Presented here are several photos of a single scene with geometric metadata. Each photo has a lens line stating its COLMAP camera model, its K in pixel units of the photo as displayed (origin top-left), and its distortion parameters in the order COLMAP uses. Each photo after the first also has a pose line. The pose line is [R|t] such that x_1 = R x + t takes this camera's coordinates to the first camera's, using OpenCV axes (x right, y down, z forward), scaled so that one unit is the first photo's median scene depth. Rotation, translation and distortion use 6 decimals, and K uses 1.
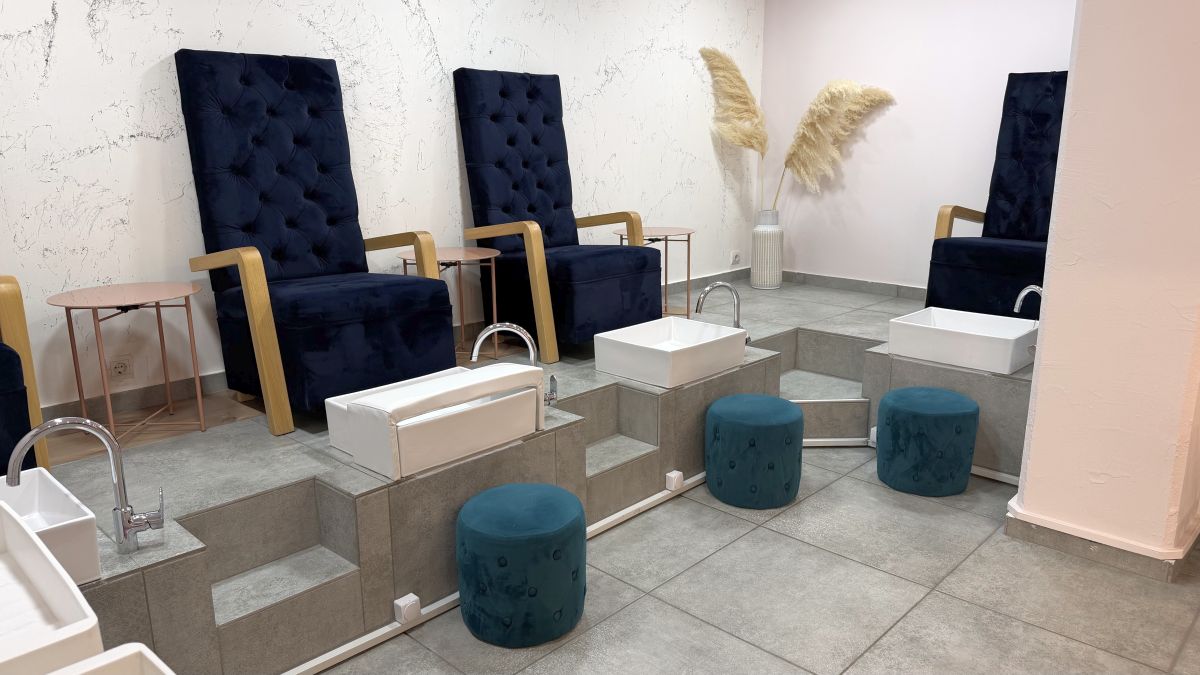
lens RADIAL K [[830.2, 0, 598.0], [0, 830.2, 345.7], [0, 0, 1]] dist [0.168223, -0.284055]
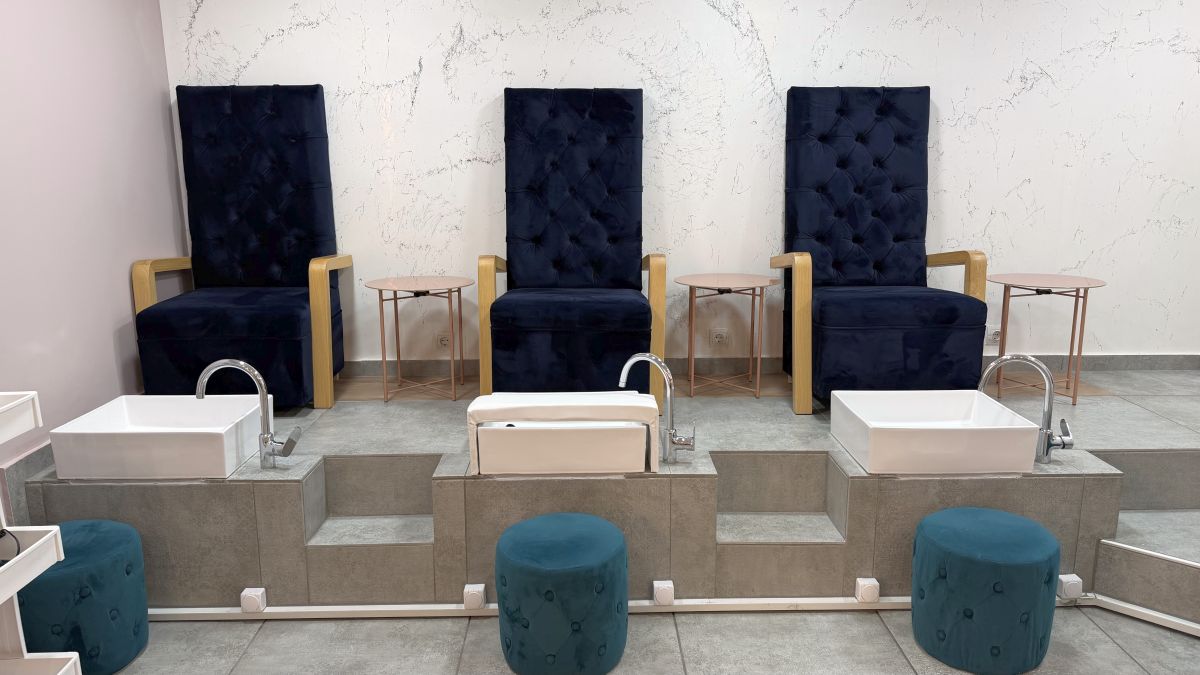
lens RADIAL K [[830.2, 0, 598.0], [0, 830.2, 345.7], [0, 0, 1]] dist [0.168223, -0.284055]
pose [[0.711720, 0.156334, -0.684846, 0.437305], [-0.173028, 0.983898, 0.044783, -0.059968], [0.680820, 0.086625, 0.727310, 0.230005]]
